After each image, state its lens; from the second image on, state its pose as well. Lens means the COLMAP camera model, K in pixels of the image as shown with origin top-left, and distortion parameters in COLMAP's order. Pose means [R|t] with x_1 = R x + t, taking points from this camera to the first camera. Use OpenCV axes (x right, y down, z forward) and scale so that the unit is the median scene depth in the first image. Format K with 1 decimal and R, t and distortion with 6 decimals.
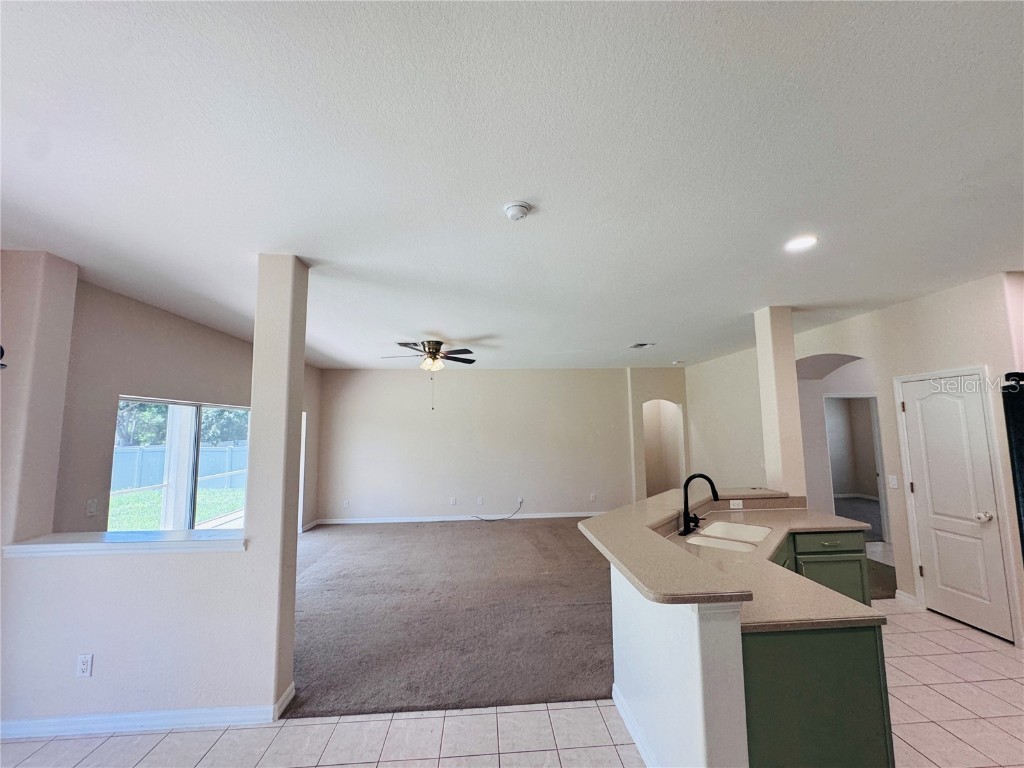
lens RADIAL K [[409.7, 0, 513.7], [0, 409.7, 381.7], [0, 0, 1]] dist [-0.002904, -0.000563]
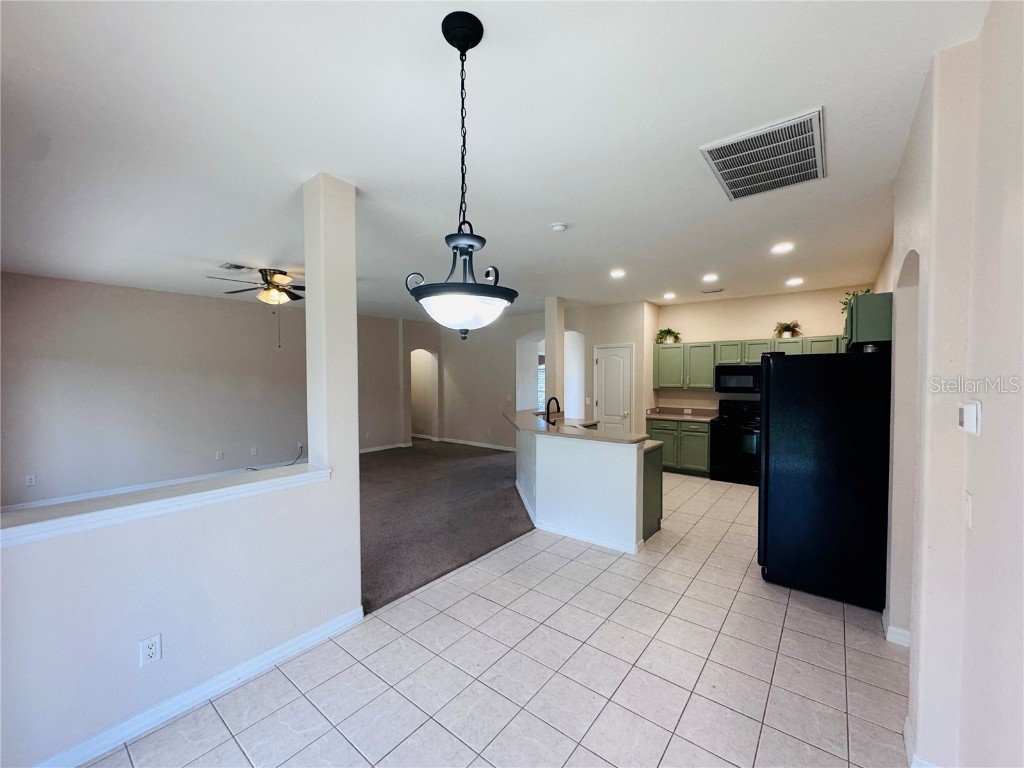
lens RADIAL K [[409.7, 0, 511.4], [0, 409.7, 381.0], [0, 0, 1]] dist [-0.002904, -0.000563]
pose [[0.678061, -0.002122, 0.735003, -0.808085], [-0.085648, 0.992955, 0.081879, 0.033560], [-0.729999, -0.118471, 0.673102, 0.007361]]
